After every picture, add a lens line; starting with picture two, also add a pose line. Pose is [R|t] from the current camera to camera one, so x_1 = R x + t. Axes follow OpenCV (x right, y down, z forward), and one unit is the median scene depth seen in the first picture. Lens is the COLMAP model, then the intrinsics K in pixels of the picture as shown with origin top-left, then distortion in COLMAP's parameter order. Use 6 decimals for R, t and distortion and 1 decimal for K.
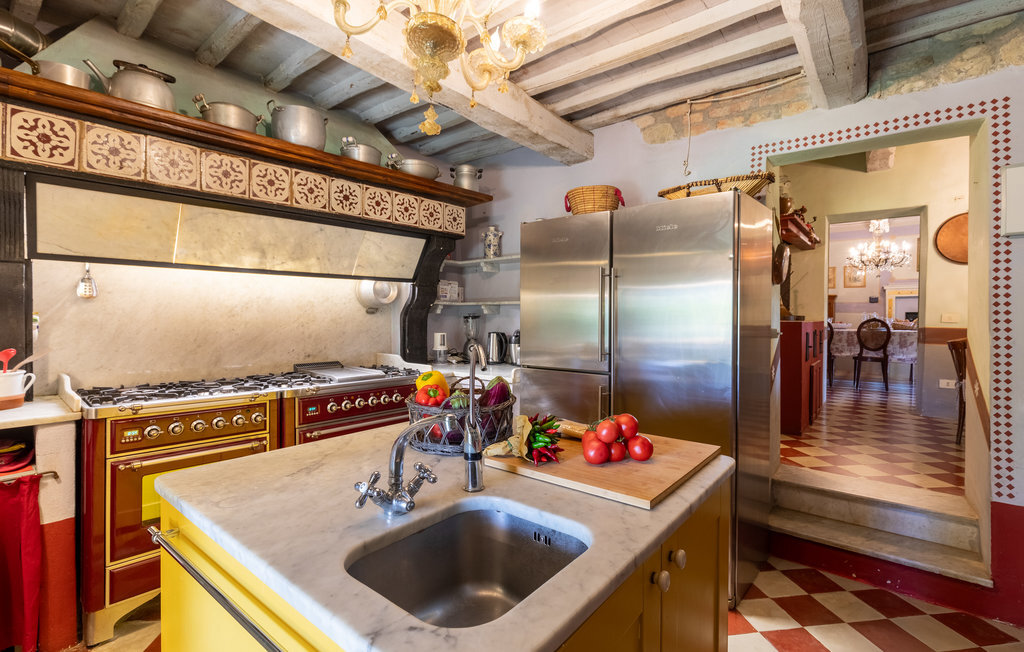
lens RADIAL K [[458.0, 0, 513.4], [0, 458.0, 317.8], [0, 0, 1]] dist [-0.001708, -0.000369]
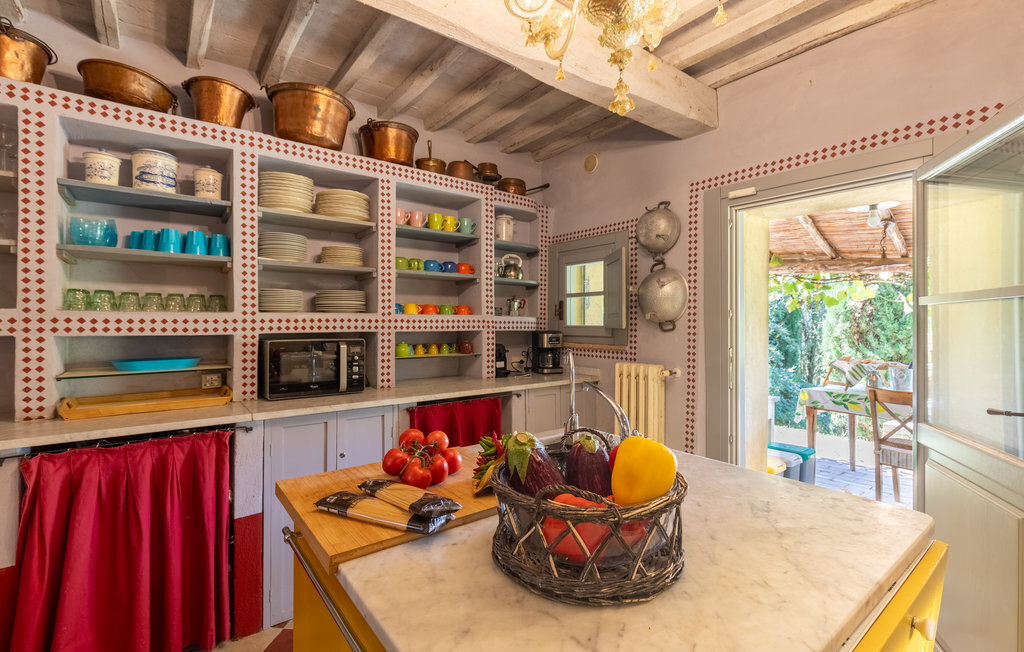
lens RADIAL K [[458.0, 0, 520.0], [0, 458.0, 321.2], [0, 0, 1]] dist [-0.001708, -0.000369]
pose [[-0.974292, 0.000081, 0.225287, -0.085980], [-0.000680, 0.999994, -0.003302, -0.014250], [-0.225286, -0.003371, -0.974287, 0.887102]]
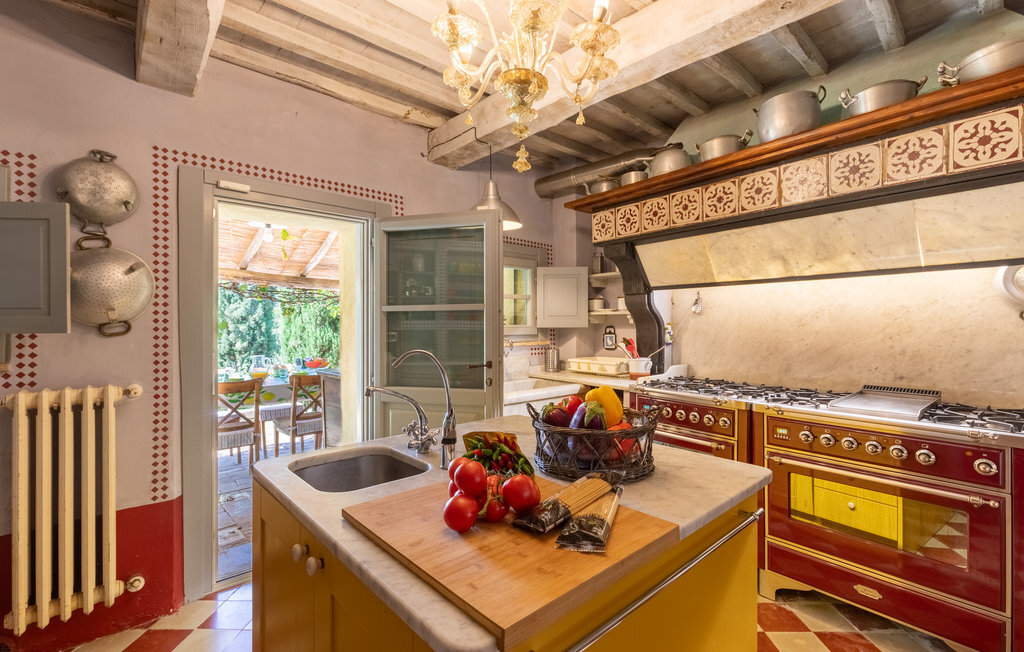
lens RADIAL K [[458.0, 0, 511.2], [0, 458.0, 326.2], [0, 0, 1]] dist [-0.001708, -0.000369]
pose [[-0.158988, 0.009021, -0.987239, 0.459820], [0.004883, 0.999953, 0.008351, -0.013722], [0.987268, -0.003493, -0.159025, 0.553136]]
